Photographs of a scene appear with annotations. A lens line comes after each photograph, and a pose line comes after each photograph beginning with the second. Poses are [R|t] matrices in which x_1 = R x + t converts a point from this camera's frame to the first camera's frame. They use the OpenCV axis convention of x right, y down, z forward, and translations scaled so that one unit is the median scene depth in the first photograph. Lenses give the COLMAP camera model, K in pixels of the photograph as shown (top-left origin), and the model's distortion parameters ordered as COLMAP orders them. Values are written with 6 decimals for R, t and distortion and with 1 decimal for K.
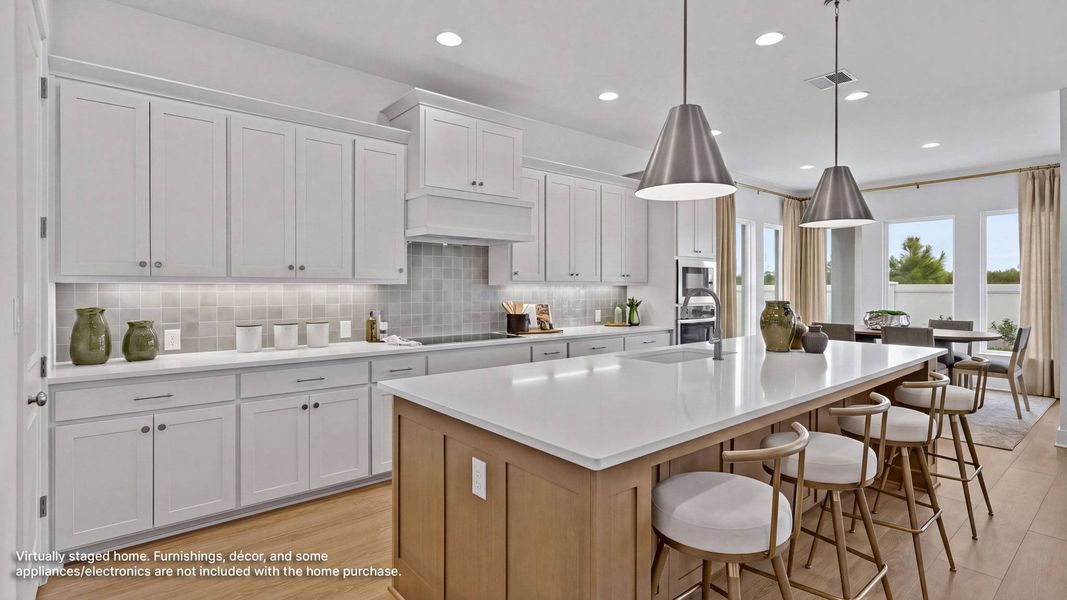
lens RADIAL K [[510.2, 0, 534.4], [0, 510.2, 293.3], [0, 0, 1]] dist [0.012249, 0.000403]
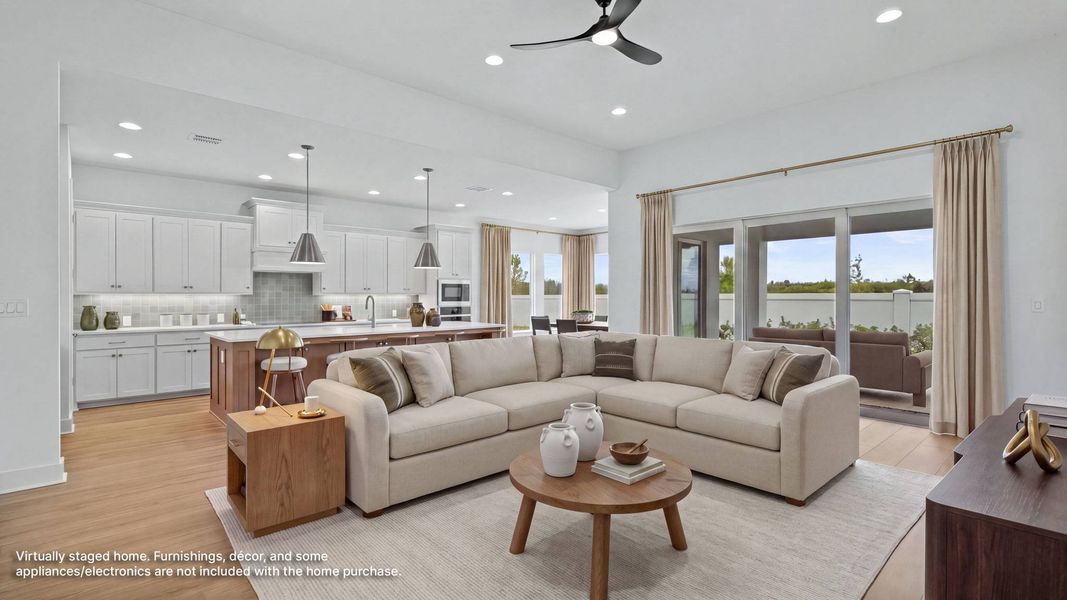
lens RADIAL K [[491.5, 0, 533.5], [0, 491.5, 300.0], [0, 0, 1]] dist [-0.000608, -0.000601]
pose [[0.999006, -0.005763, 0.044209, 0.765495], [0.006071, 0.999958, -0.006842, 0.022668], [-0.044167, 0.007104, 0.998999, -0.957203]]
